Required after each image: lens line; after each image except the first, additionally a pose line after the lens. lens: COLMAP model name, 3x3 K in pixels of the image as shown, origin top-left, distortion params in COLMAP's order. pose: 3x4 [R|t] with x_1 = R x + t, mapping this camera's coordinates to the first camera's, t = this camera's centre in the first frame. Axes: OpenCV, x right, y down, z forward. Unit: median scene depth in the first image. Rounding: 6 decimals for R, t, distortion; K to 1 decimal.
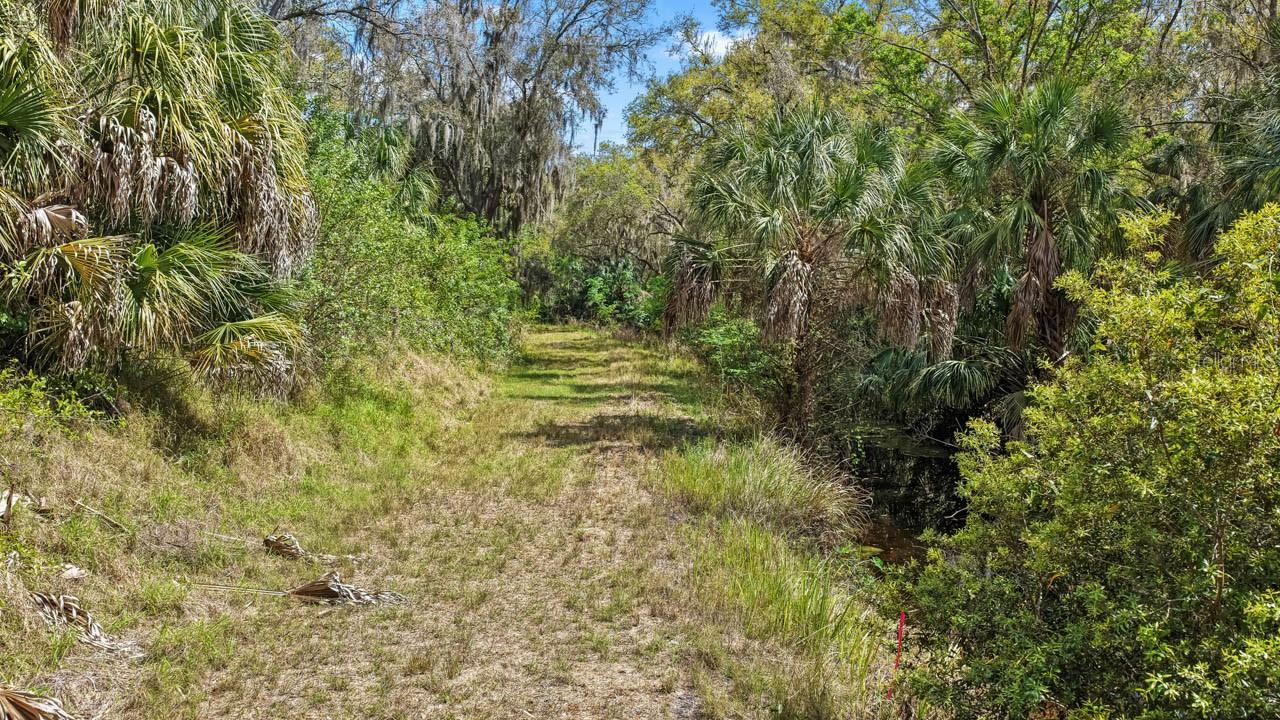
lens RADIAL K [[1065.6, 0, 640.0], [0, 1065.6, 360.0], [0, 0, 1]] dist [-0.036043, -0.000752]
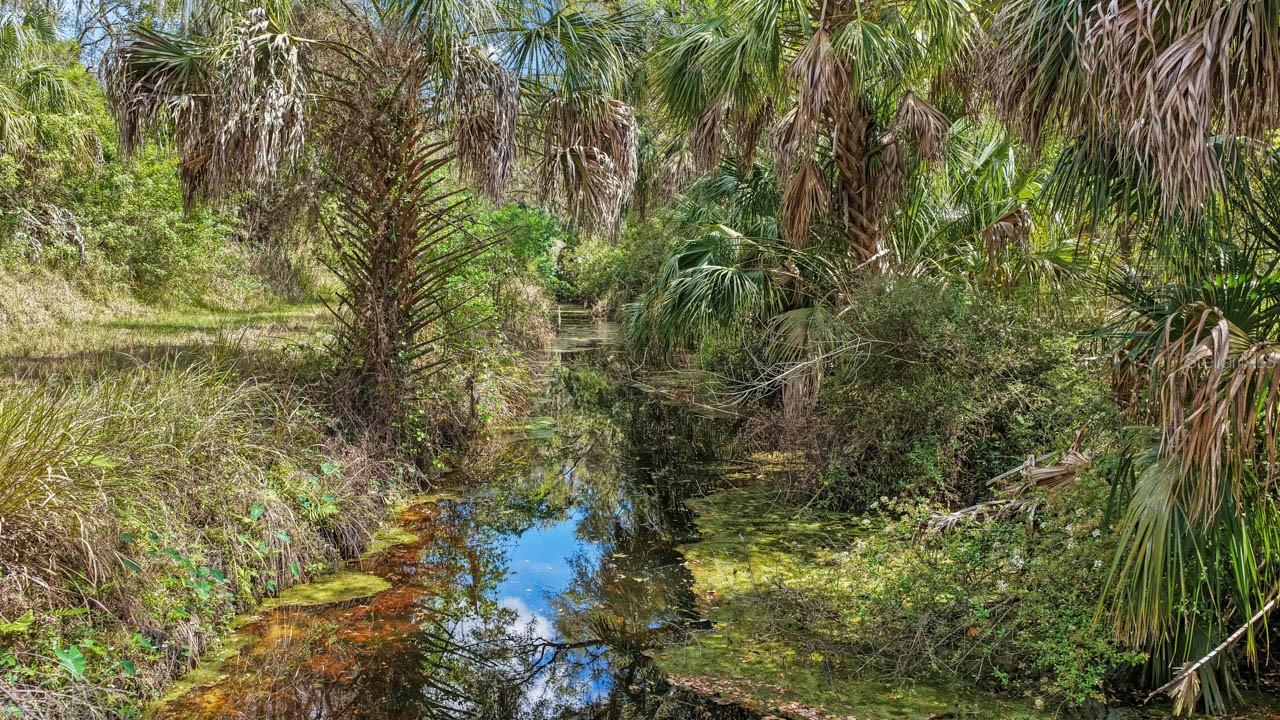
lens RADIAL K [[1071.5, 0, 640.0], [0, 1071.5, 360.0], [0, 0, 1]] dist [0.006173, 0.017005]
pose [[0.999871, 0.015109, 0.005370, 0.541803], [-0.015259, 0.999463, 0.029007, 0.081229], [-0.004929, -0.029085, 0.999565, 0.790719]]
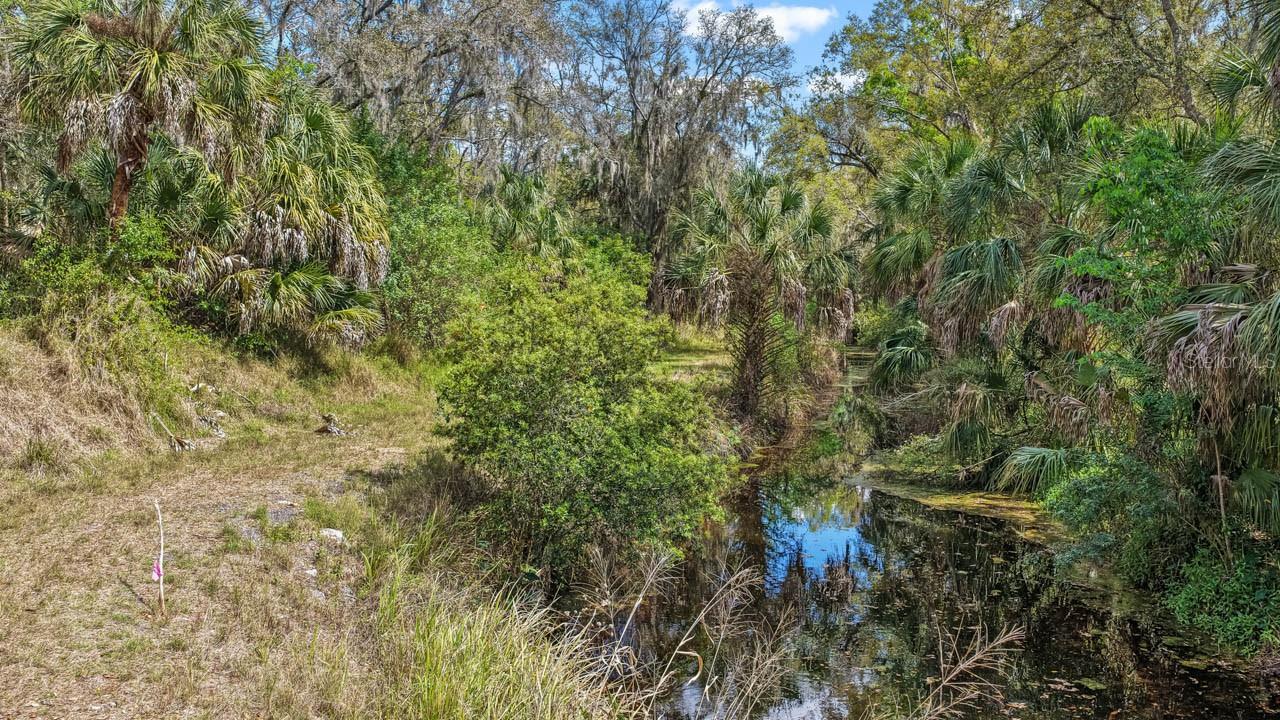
lens RADIAL K [[1071.5, 0, 640.0], [0, 1071.5, 360.0], [0, 0, 1]] dist [0.006173, 0.017005]
pose [[0.961244, 0.017237, -0.275159, 0.757213], [-0.017851, 0.999841, 0.000274, 0.045812], [0.275120, 0.004648, 0.961399, -0.781346]]
